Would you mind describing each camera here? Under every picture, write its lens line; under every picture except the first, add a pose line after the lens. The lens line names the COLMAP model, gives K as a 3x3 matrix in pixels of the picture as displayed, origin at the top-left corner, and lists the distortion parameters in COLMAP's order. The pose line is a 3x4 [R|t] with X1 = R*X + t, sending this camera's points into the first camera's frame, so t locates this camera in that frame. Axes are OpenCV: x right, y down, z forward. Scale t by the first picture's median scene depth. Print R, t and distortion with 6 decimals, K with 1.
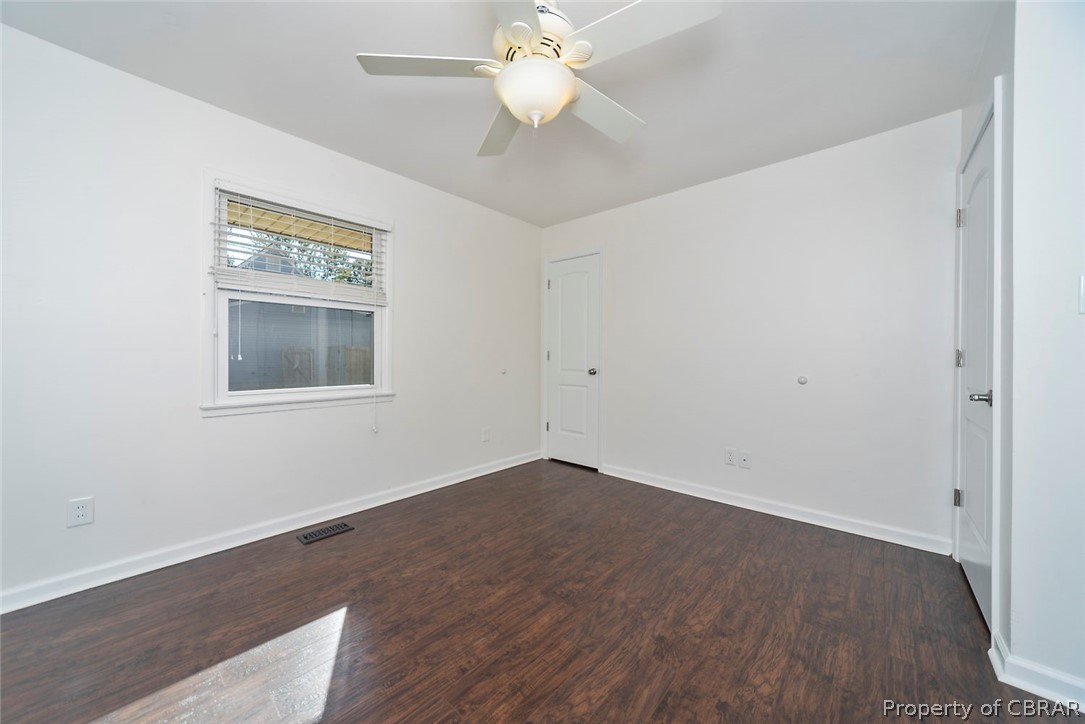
lens RADIAL K [[382.4, 0, 533.5], [0, 382.4, 357.4], [0, 0, 1]] dist [-0.020538, 0.004995]
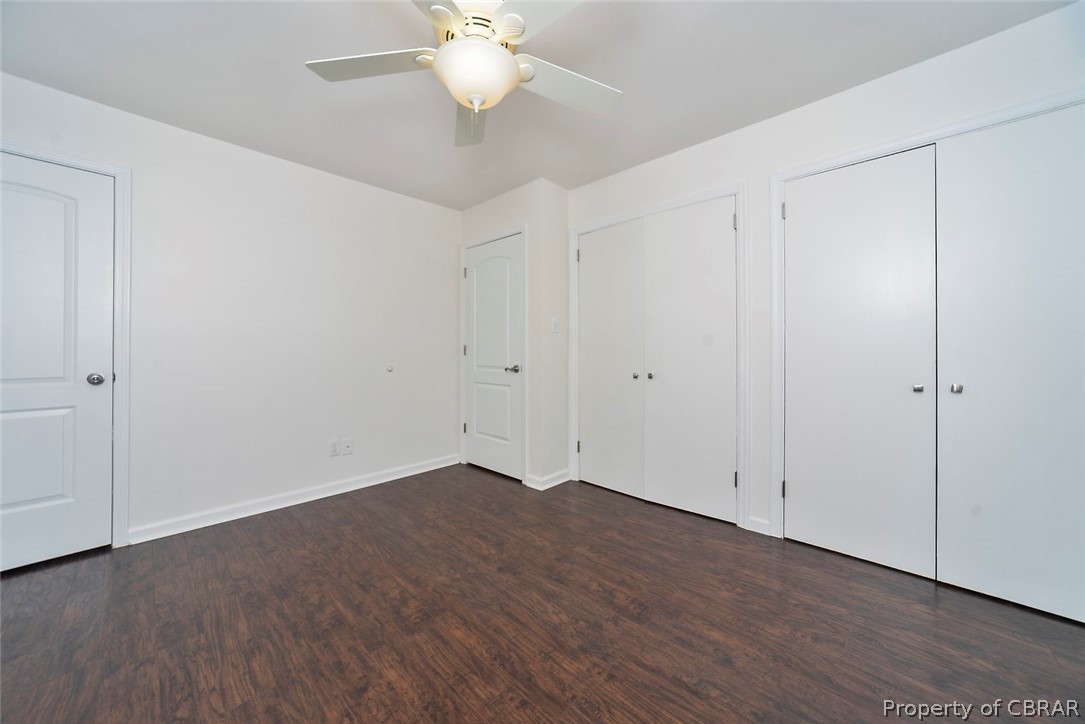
lens RADIAL K [[382.4, 0, 531.5], [0, 382.4, 354.5], [0, 0, 1]] dist [-0.020538, 0.004995]
pose [[0.043178, -0.015632, 0.998945, -0.798370], [0.005714, 0.999865, 0.015400, -0.006740], [-0.999051, 0.005043, 0.043261, 0.705410]]
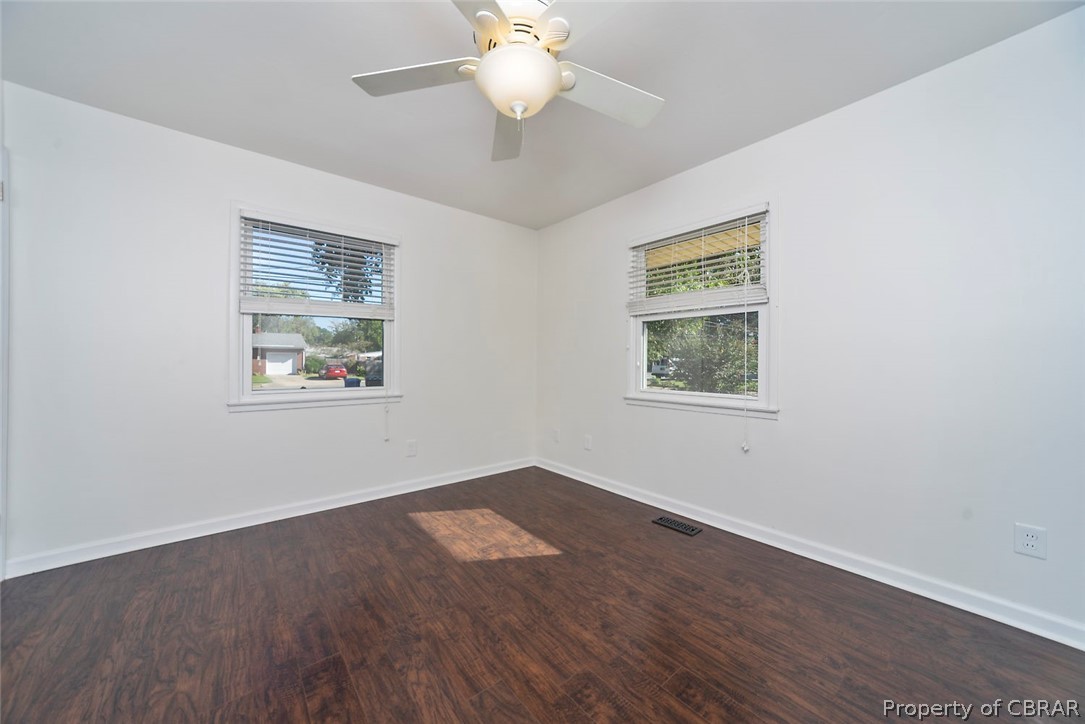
lens RADIAL K [[382.4, 0, 539.6], [0, 382.4, 363.5], [0, 0, 1]] dist [-0.020538, 0.004995]
pose [[-0.141855, -0.003994, -0.989879, 0.795250], [-0.007895, 0.999965, -0.002903, 0.004434], [0.989856, 0.007403, -0.141882, 1.023205]]
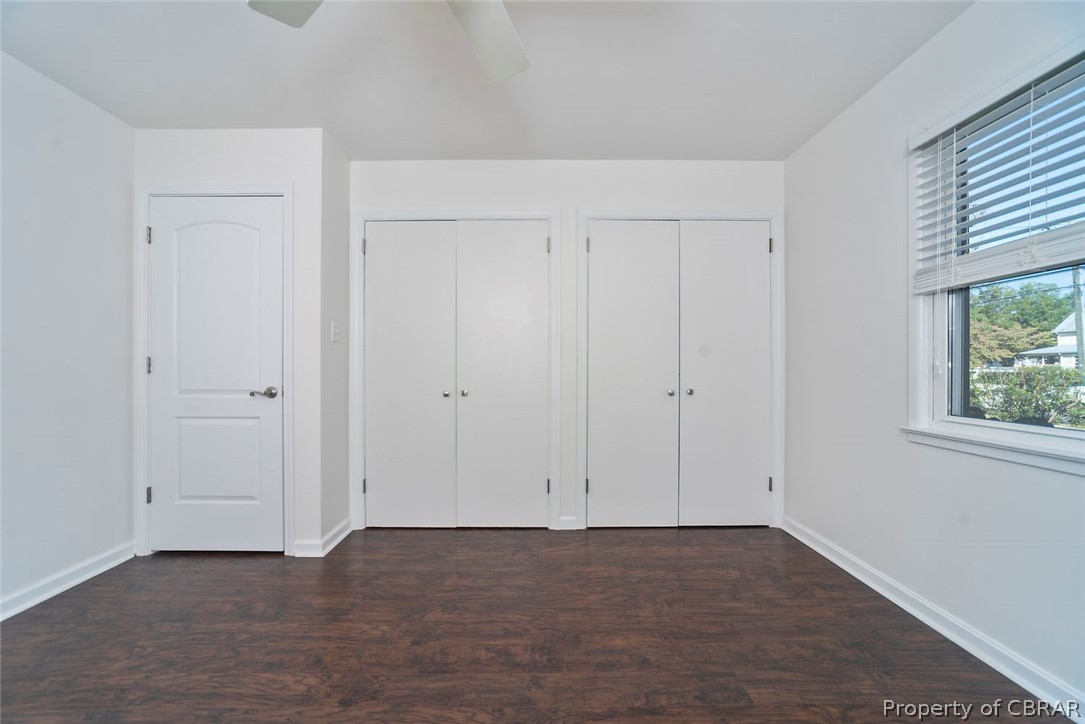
lens RADIAL K [[382.4, 0, 530.1], [0, 382.4, 365.2], [0, 0, 1]] dist [-0.020538, 0.004995]
pose [[-0.662364, -0.003854, 0.749172, -0.469471], [0.000412, 0.999985, 0.005508, -0.005232], [-0.749182, 0.003957, -0.662352, 1.051394]]
